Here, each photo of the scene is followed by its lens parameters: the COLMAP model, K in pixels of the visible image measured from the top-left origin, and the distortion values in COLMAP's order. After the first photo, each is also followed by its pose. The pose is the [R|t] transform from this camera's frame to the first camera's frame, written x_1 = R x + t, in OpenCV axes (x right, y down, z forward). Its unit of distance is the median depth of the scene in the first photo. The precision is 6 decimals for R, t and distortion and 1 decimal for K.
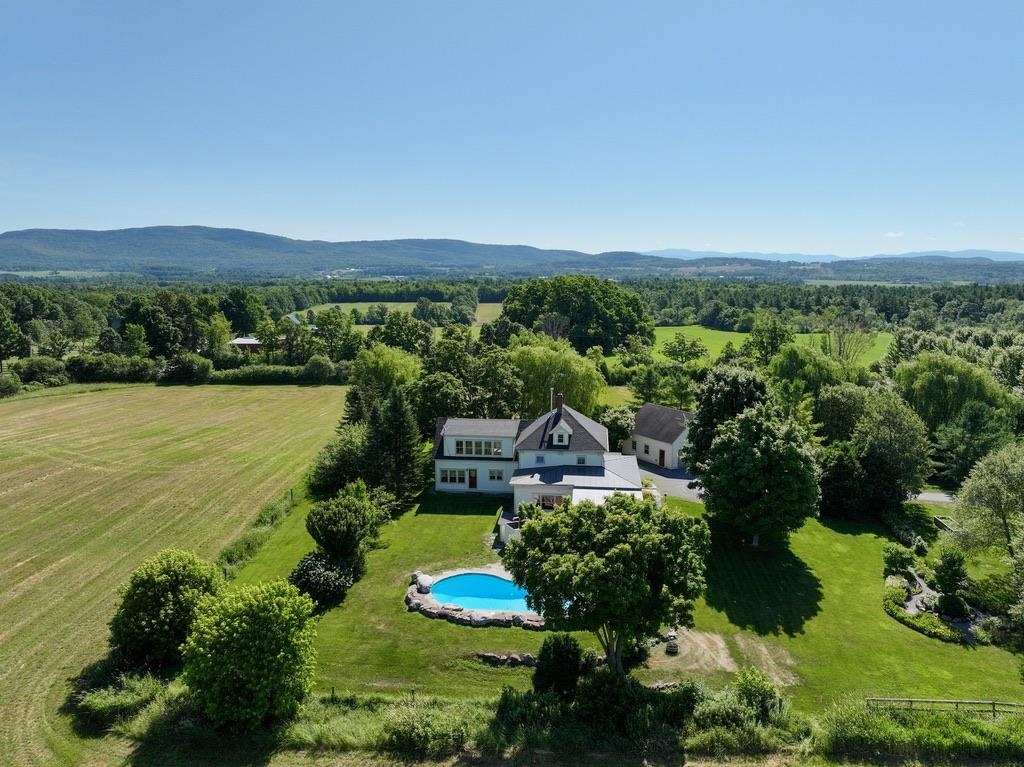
lens RADIAL K [[715.9, 0, 511.8], [0, 715.9, 384.1], [0, 0, 1]] dist [-0.000618, 0.013751]
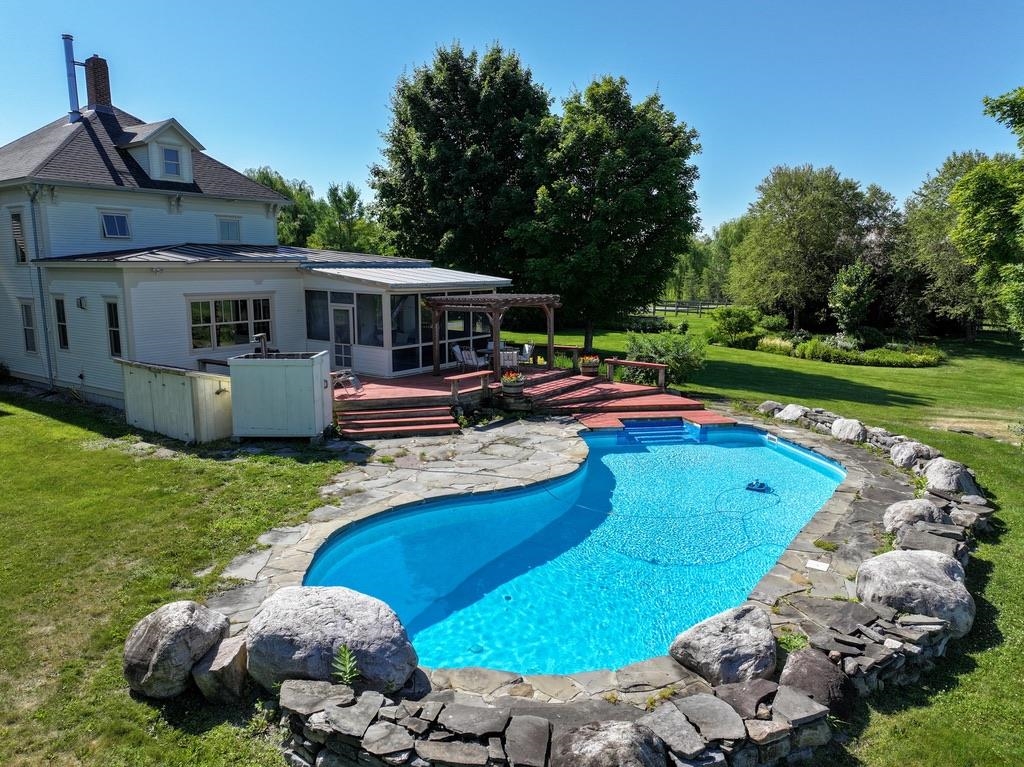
lens RADIAL K [[715.9, 0, 512.2], [0, 715.9, 383.1], [0, 0, 1]] dist [-0.000618, 0.013751]
pose [[0.450350, -0.144679, 0.881052, -0.176393], [0.119671, 0.987661, 0.101016, 0.164676], [-0.884796, 0.059944, 0.462108, 0.693740]]
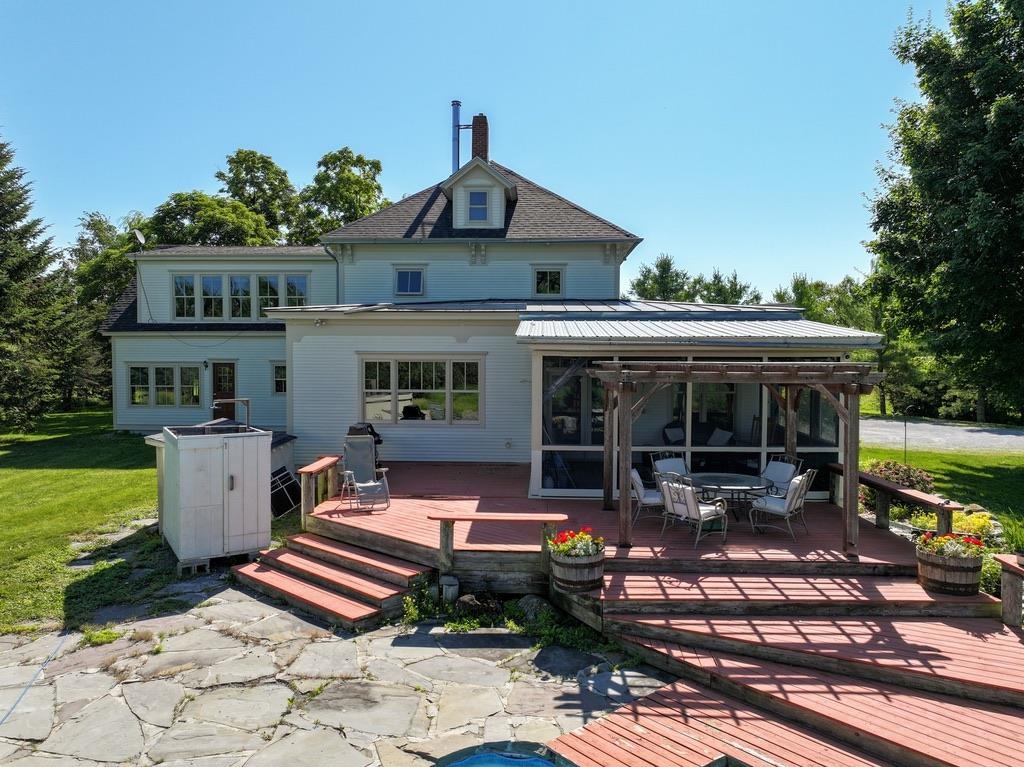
lens RADIAL K [[715.9, 0, 514.9], [0, 715.9, 382.1], [0, 0, 1]] dist [-0.000618, 0.013751]
pose [[0.994010, -0.000398, 0.109285, 0.050171], [0.010496, 0.995718, -0.091847, 0.175013], [-0.108780, 0.092444, 0.989758, 0.702283]]
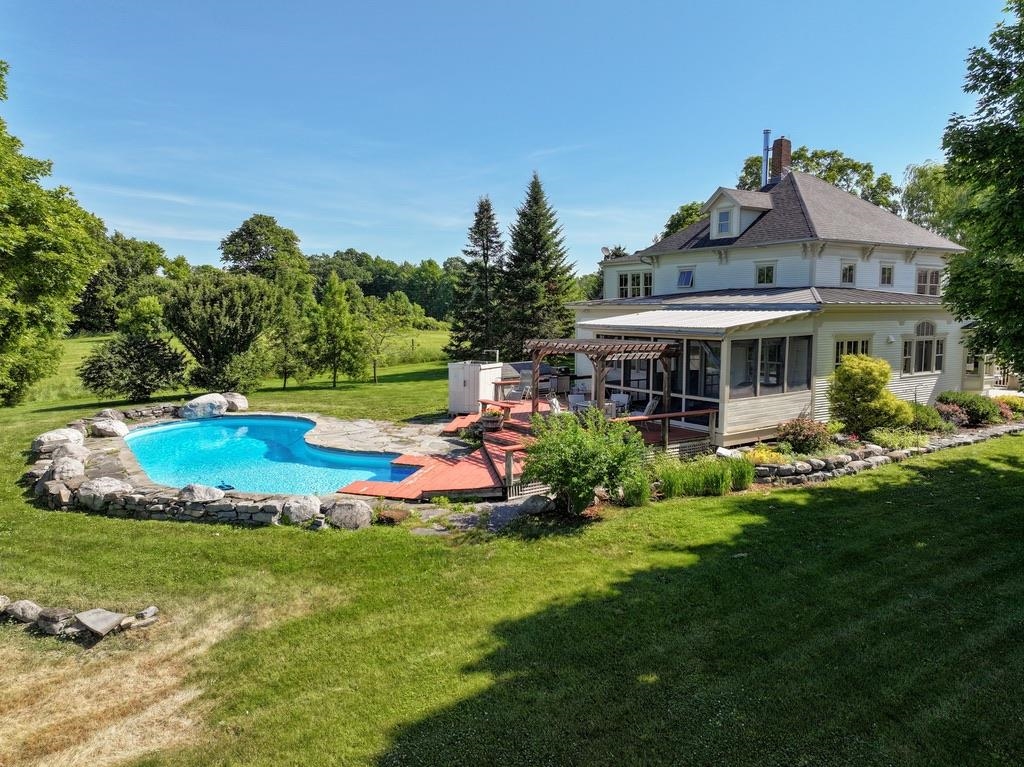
lens RADIAL K [[715.9, 0, 513.0], [0, 715.9, 382.0], [0, 0, 1]] dist [-0.000618, 0.013751]
pose [[0.669064, 0.079345, -0.738957, 0.297476], [-0.104129, 0.994485, 0.012502, 0.174164], [0.735874, 0.068583, 0.673637, 0.629806]]
